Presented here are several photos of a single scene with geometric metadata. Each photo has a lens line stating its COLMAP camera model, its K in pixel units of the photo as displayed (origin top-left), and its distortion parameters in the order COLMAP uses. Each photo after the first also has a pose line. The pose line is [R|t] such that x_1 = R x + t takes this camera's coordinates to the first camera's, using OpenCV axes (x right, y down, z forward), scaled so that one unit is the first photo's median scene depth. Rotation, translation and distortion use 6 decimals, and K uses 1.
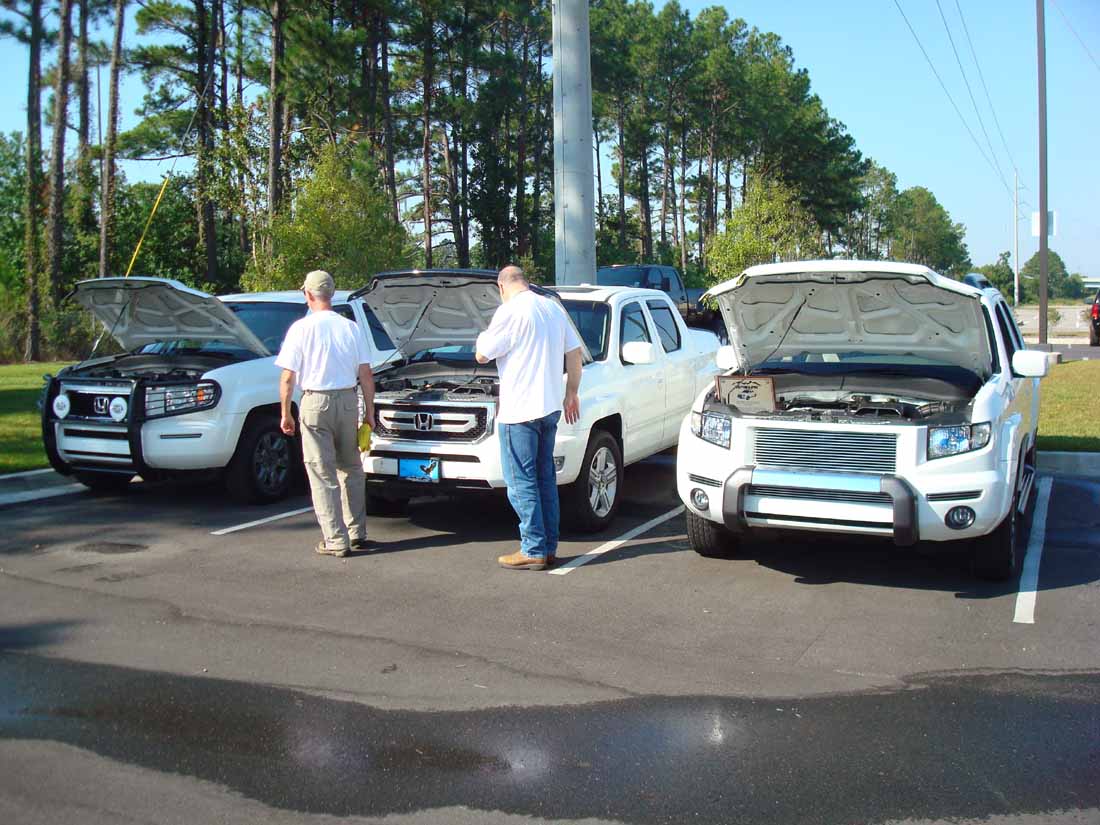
lens RADIAL K [[1150.6, 0, 547.5], [0, 1150.6, 373.8], [0, 0, 1]] dist [-0.072610, -0.117739]
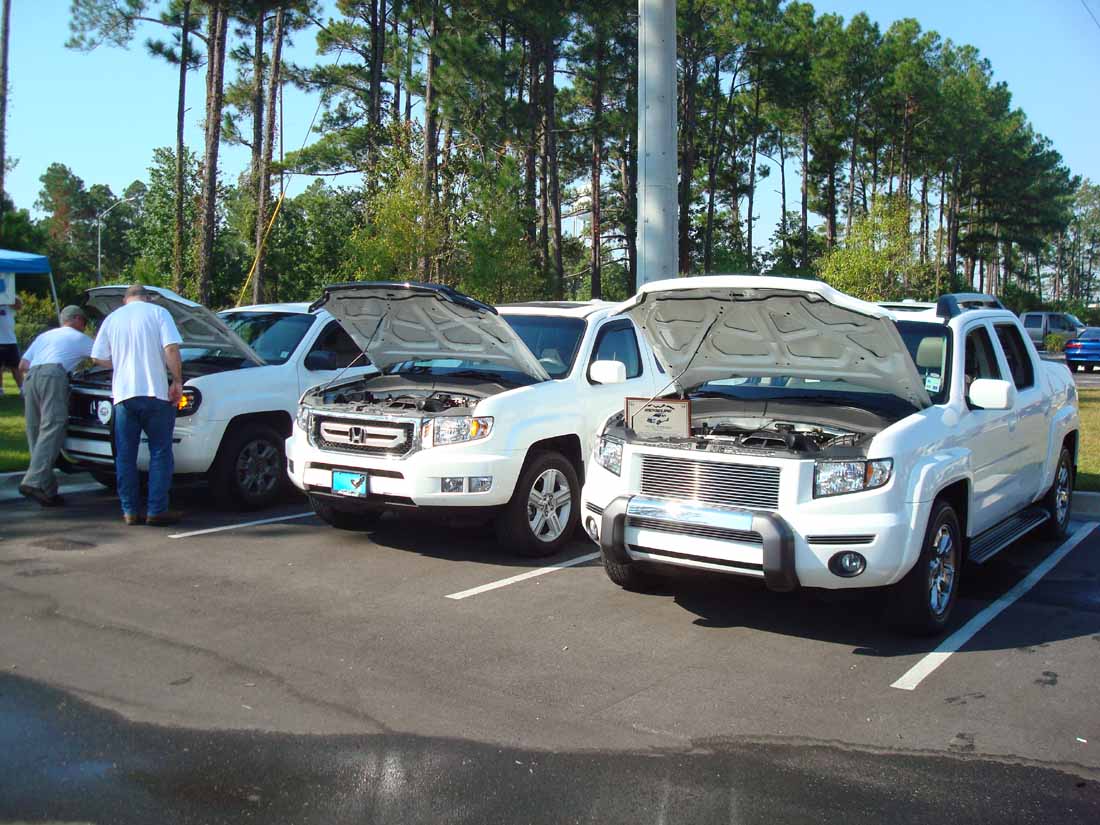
lens RADIAL K [[1153.0, 0, 544.0], [0, 1153.0, 357.0], [0, 0, 1]] dist [-0.081900, -0.096339]
pose [[0.983000, 0.024274, -0.181996, 0.199339], [-0.029533, 0.999219, -0.026237, -0.003683], [0.181217, 0.031166, 0.982949, 0.048237]]
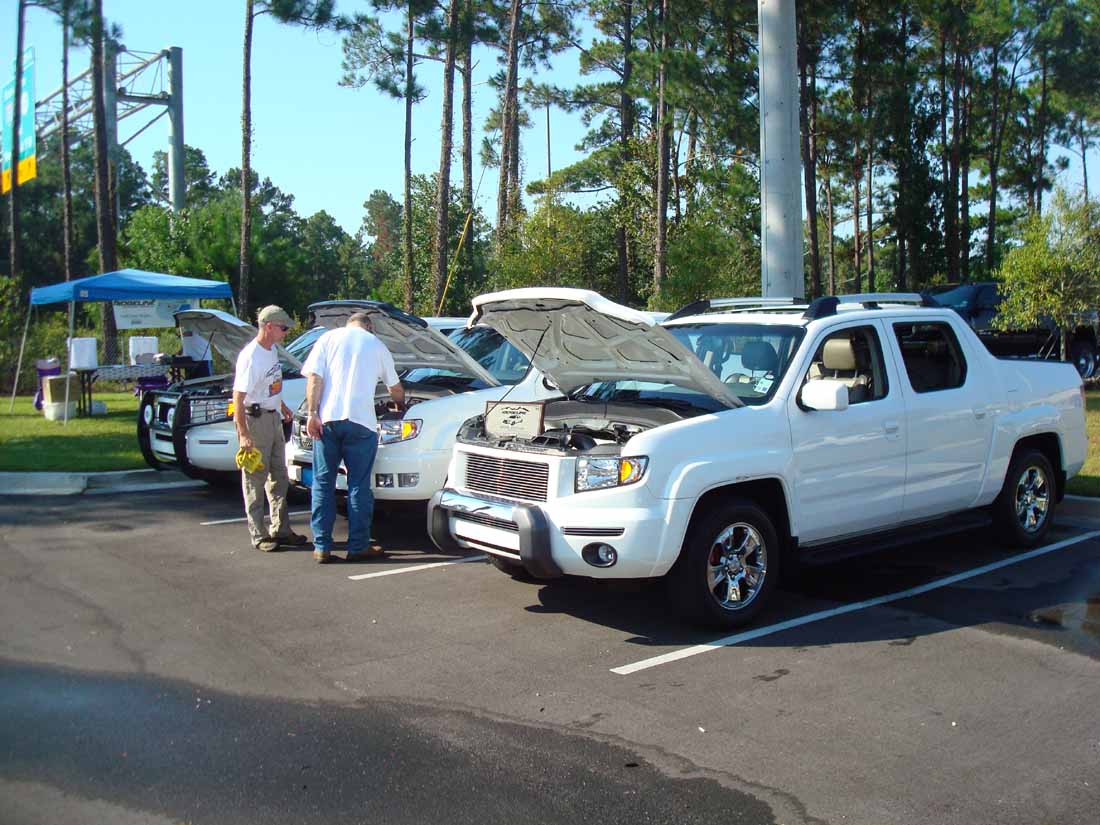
lens RADIAL K [[1150.6, 0, 547.5], [0, 1150.6, 373.8], [0, 0, 1]] dist [-0.072610, -0.117739]
pose [[0.892146, 0.013532, -0.451544, 0.522944], [-0.021562, 0.999688, -0.012642, -0.008314], [0.451232, 0.021015, 0.892159, 0.082017]]
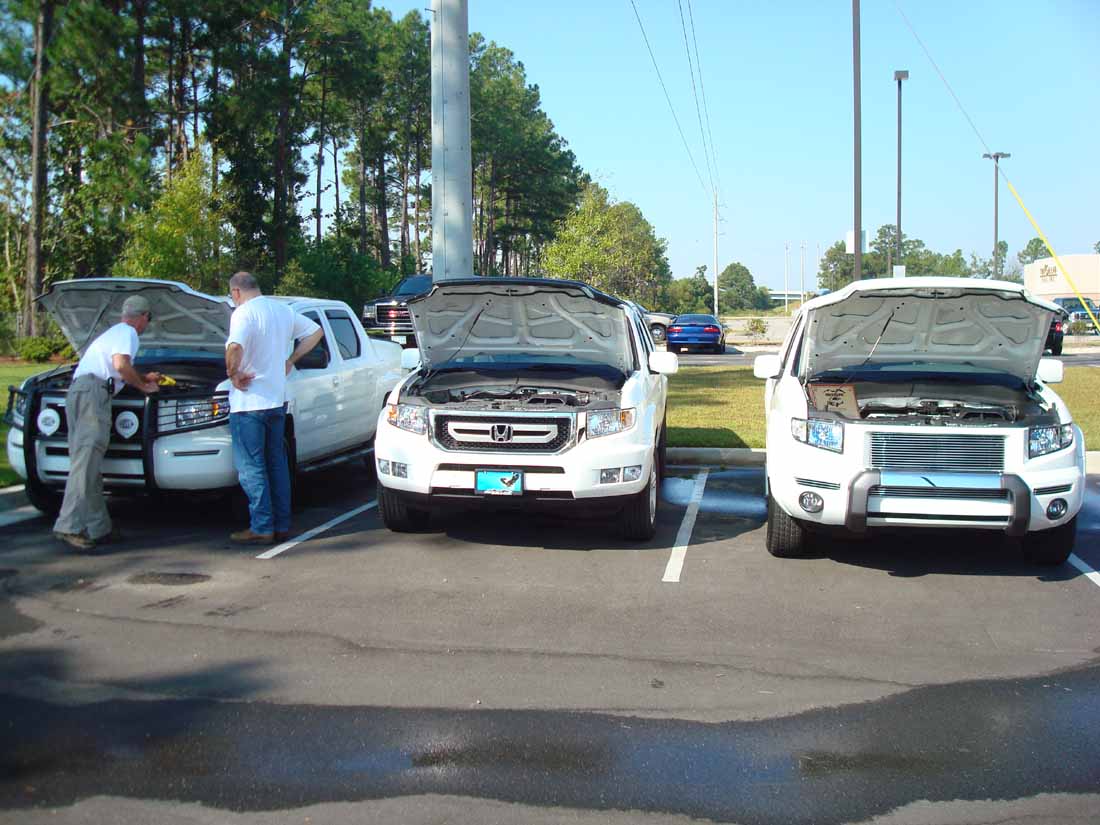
lens RADIAL K [[1153.0, 0, 544.0], [0, 1153.0, 357.0], [0, 0, 1]] dist [-0.081900, -0.096339]
pose [[0.966288, 0.000266, 0.257465, -0.283133], [0.005449, 0.999754, -0.021486, -0.001397], [-0.257408, 0.022164, 0.966049, 0.038526]]
